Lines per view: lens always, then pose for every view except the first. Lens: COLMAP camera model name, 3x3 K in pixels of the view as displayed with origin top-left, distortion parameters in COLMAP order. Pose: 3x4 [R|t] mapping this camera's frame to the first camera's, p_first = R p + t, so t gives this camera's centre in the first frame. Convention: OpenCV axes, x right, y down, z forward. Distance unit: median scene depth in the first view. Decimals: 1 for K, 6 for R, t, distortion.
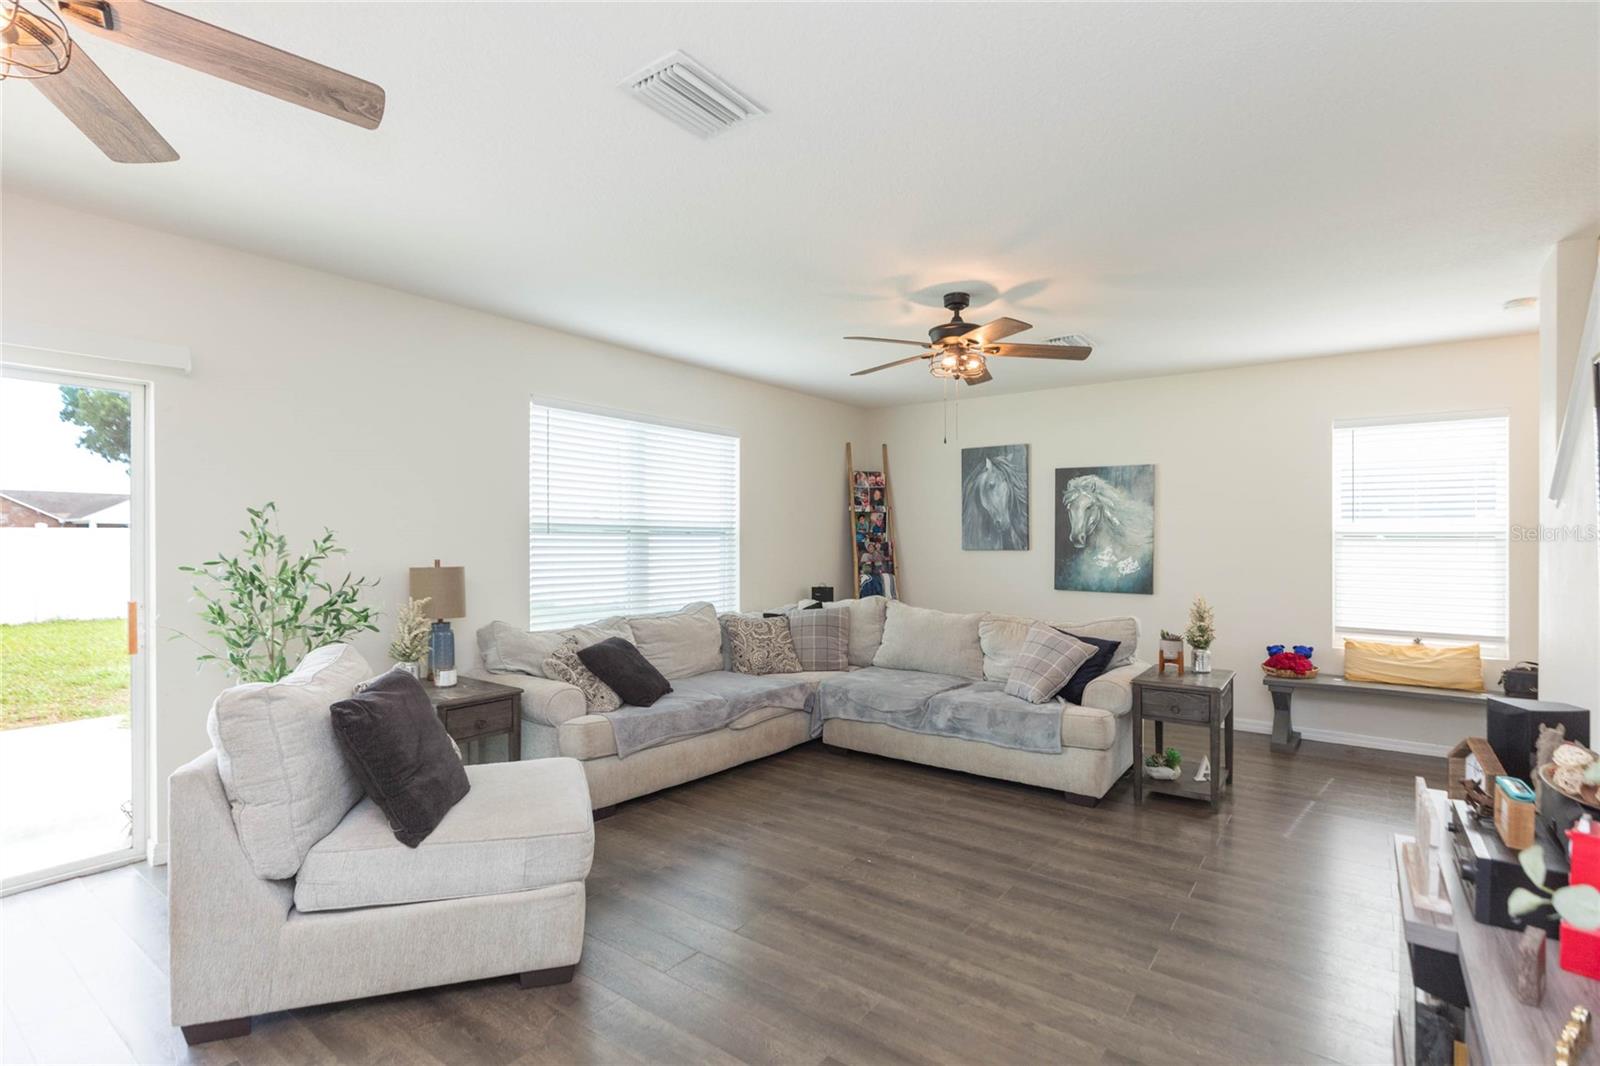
lens RADIAL K [[762.3, 0, 800.0], [0, 762.3, 533.0], [0, 0, 1]] dist [-0.000216, 0.000009]
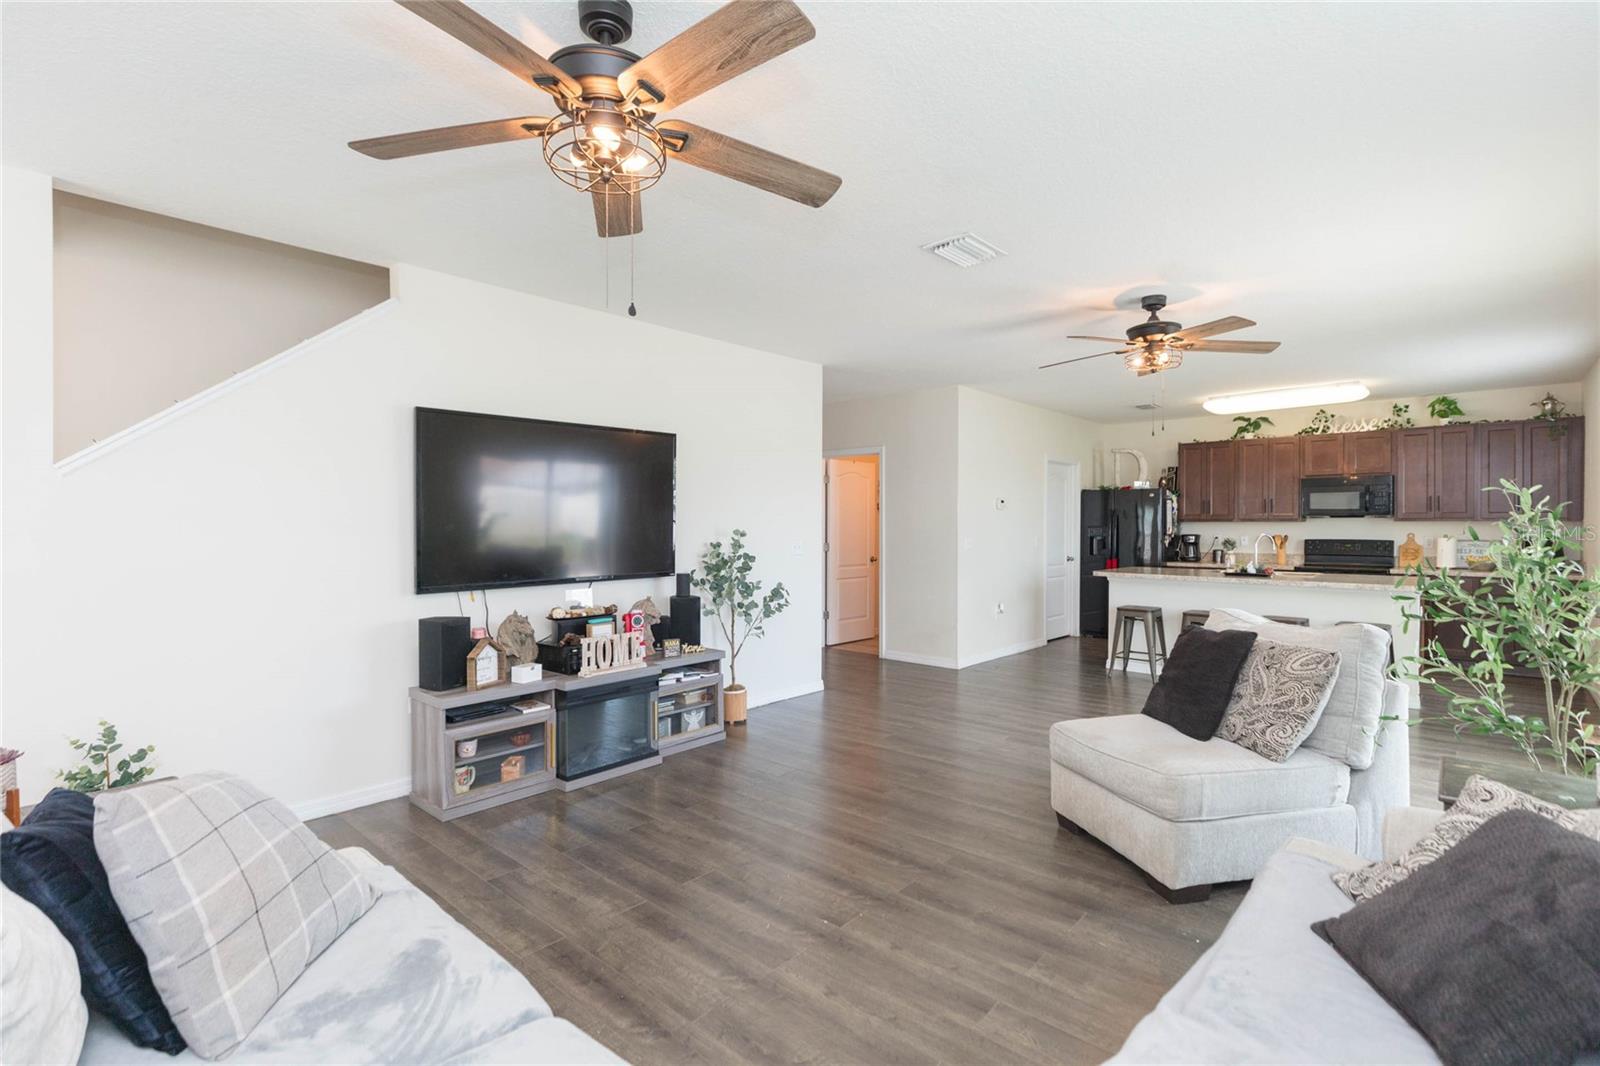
lens RADIAL K [[738.8, 0, 819.9], [0, 738.8, 522.8], [0, 0, 1]] dist [0.014534, -0.000144]
pose [[-0.997982, -0.006084, 0.063210, 0.027494], [-0.006723, 0.999928, -0.009893, 0.011726], [-0.063145, -0.010298, -0.997951, 0.967541]]
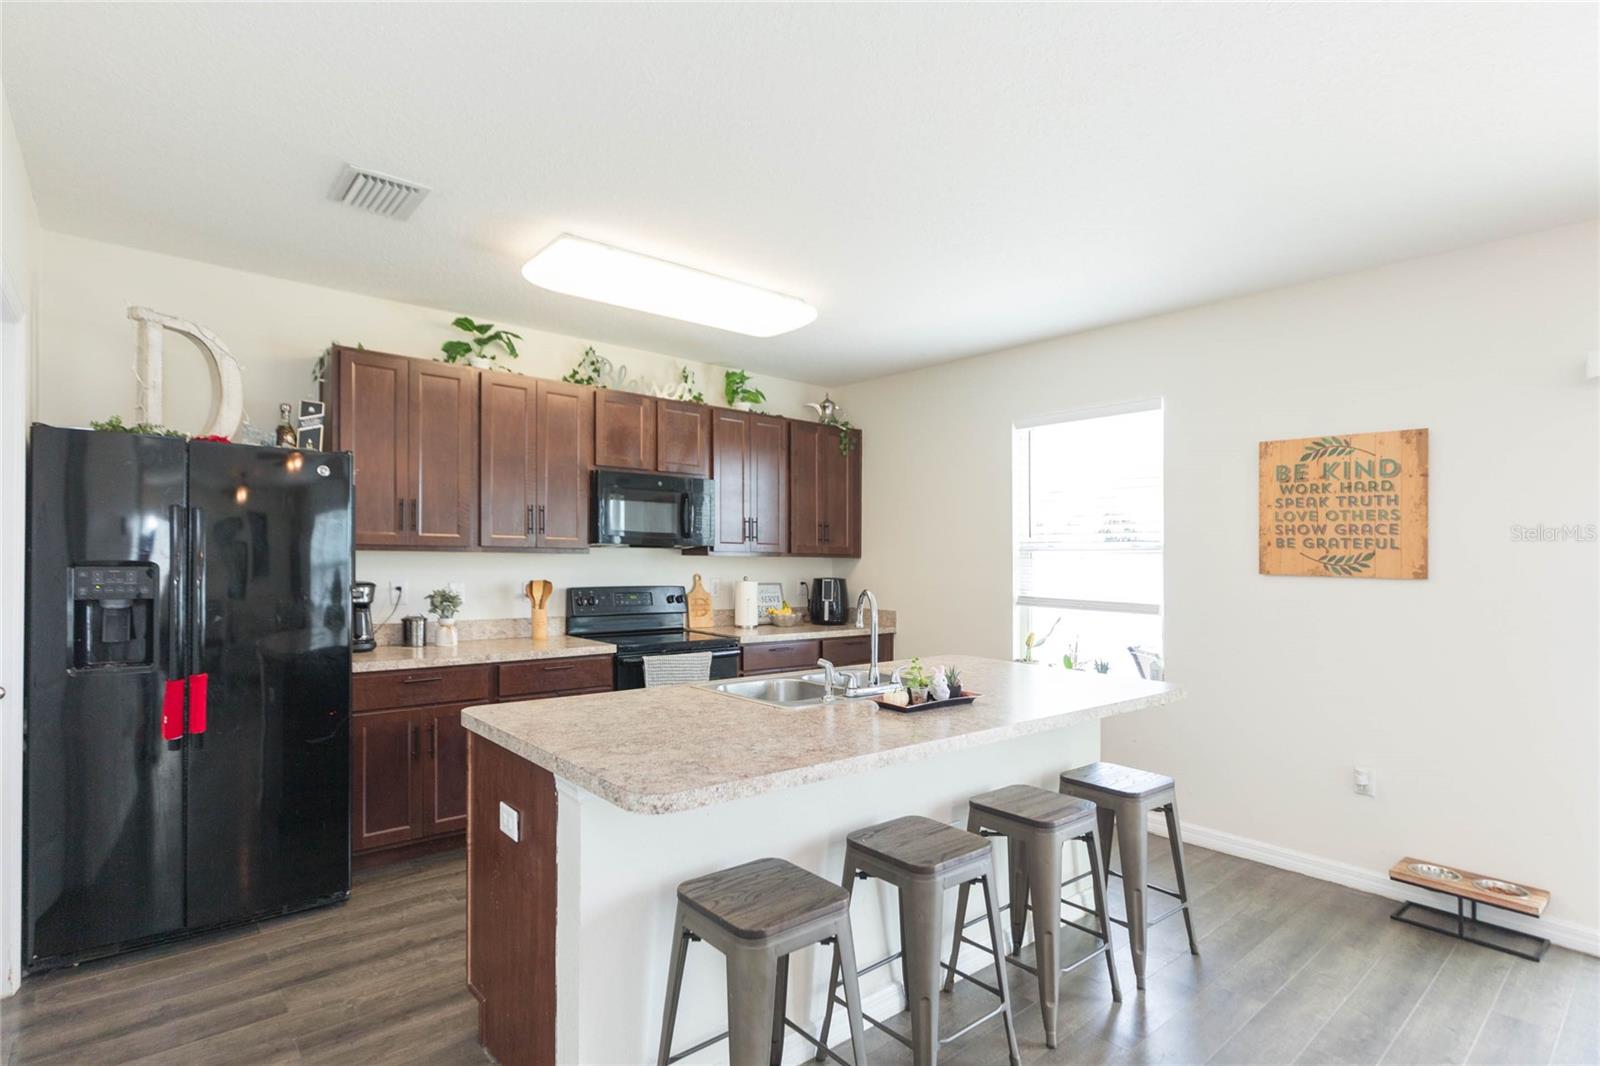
lens RADIAL K [[791.7, 0, 801.7], [0, 791.7, 556.9], [0, 0, 1]] dist [-0.002923, -0.000268]
pose [[-0.200052, -0.009540, -0.979739, -0.080278], [-0.007501, 0.999938, -0.008205, -0.002571], [0.979757, 0.005707, -0.200111, -0.101257]]
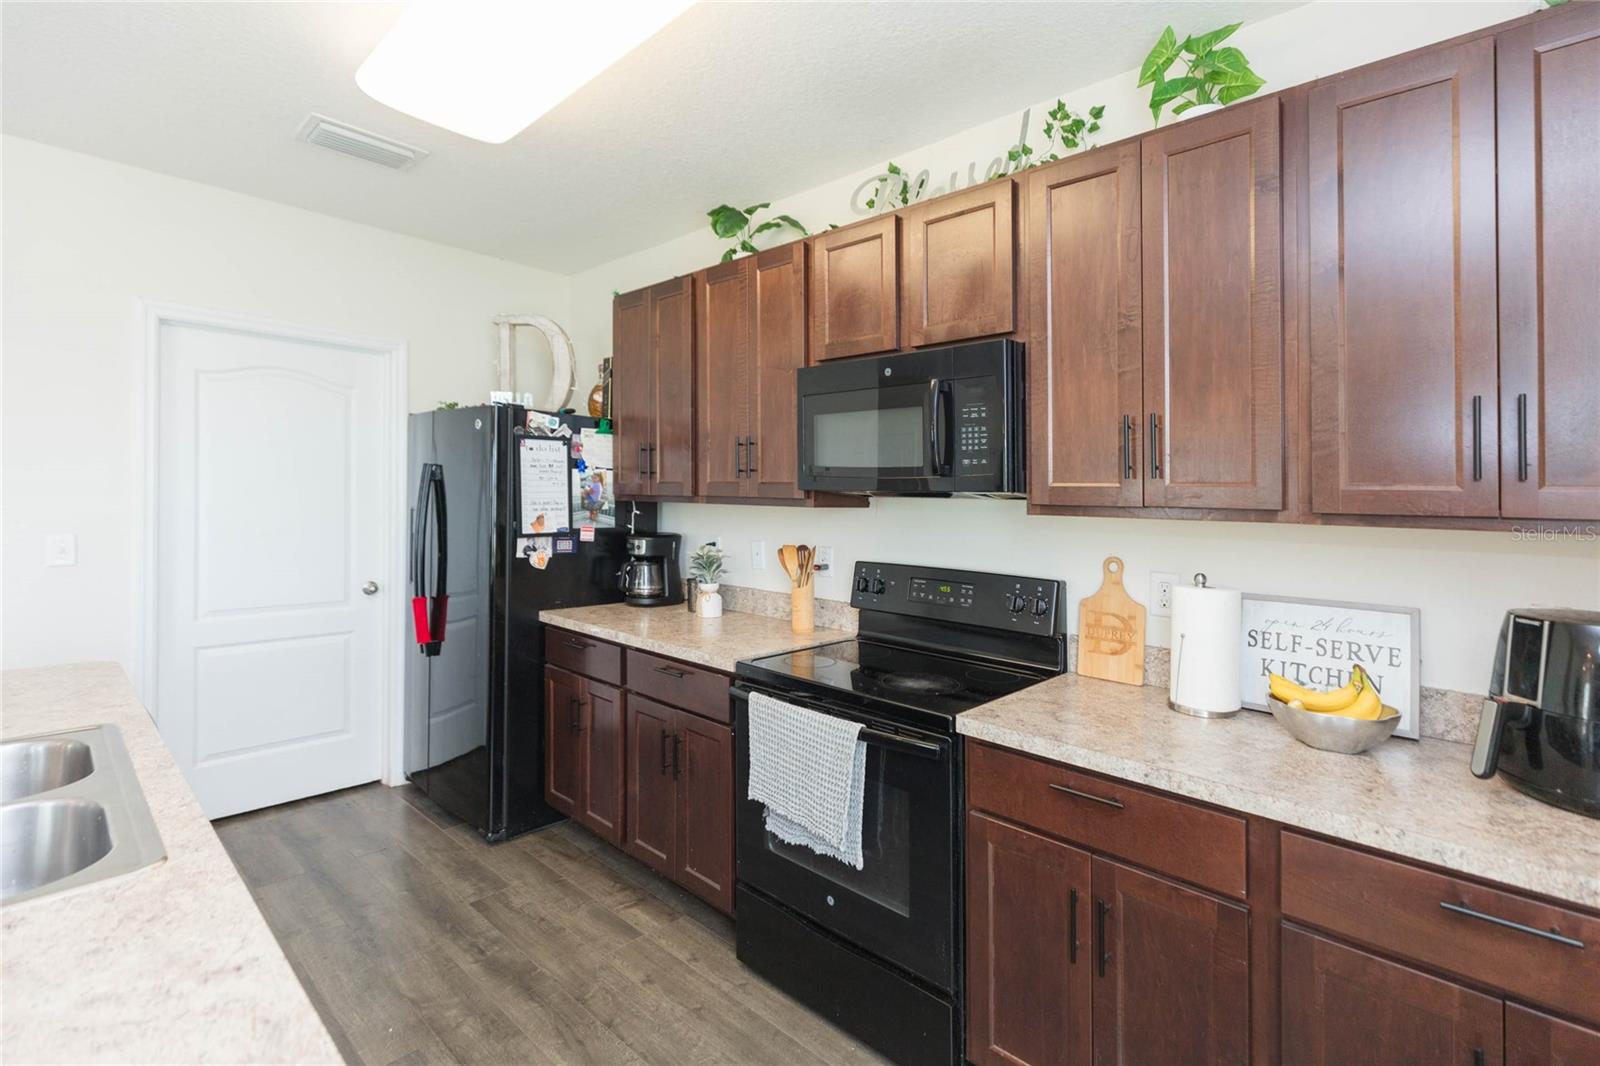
lens RADIAL K [[734.4, 0, 803.3], [0, 734.4, 468.6], [0, 0, 1]] dist [-0.003833, -0.000373]
pose [[-0.995305, -0.023867, 0.093794, -0.796187], [-0.028182, 0.998592, -0.044946, -0.012786], [-0.092590, -0.047378, -0.994577, -0.016984]]
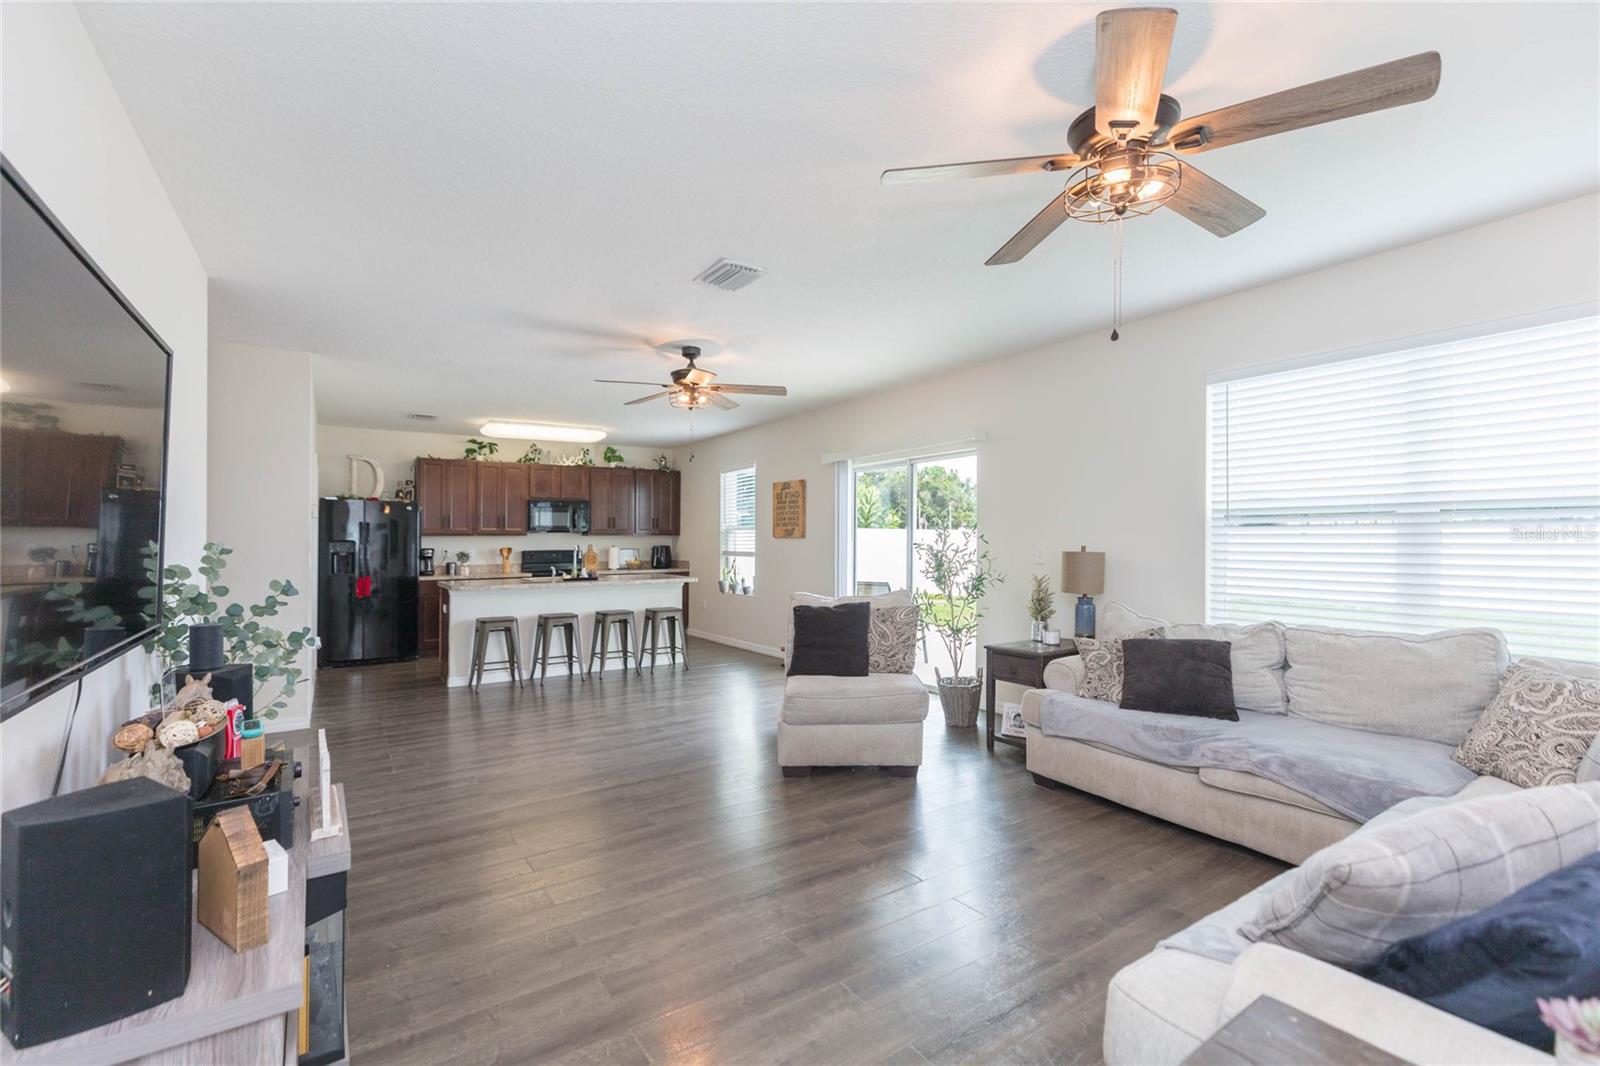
lens RADIAL K [[713.9, 0, 809.3], [0, 713.9, 513.7], [0, 0, 1]] dist [-0.001147, -0.000051]
pose [[-0.321300, -0.039793, -0.946141, 0.502995], [0.012114, 0.998862, -0.046125, 0.020998], [0.946900, -0.026282, -0.320453, 0.632043]]
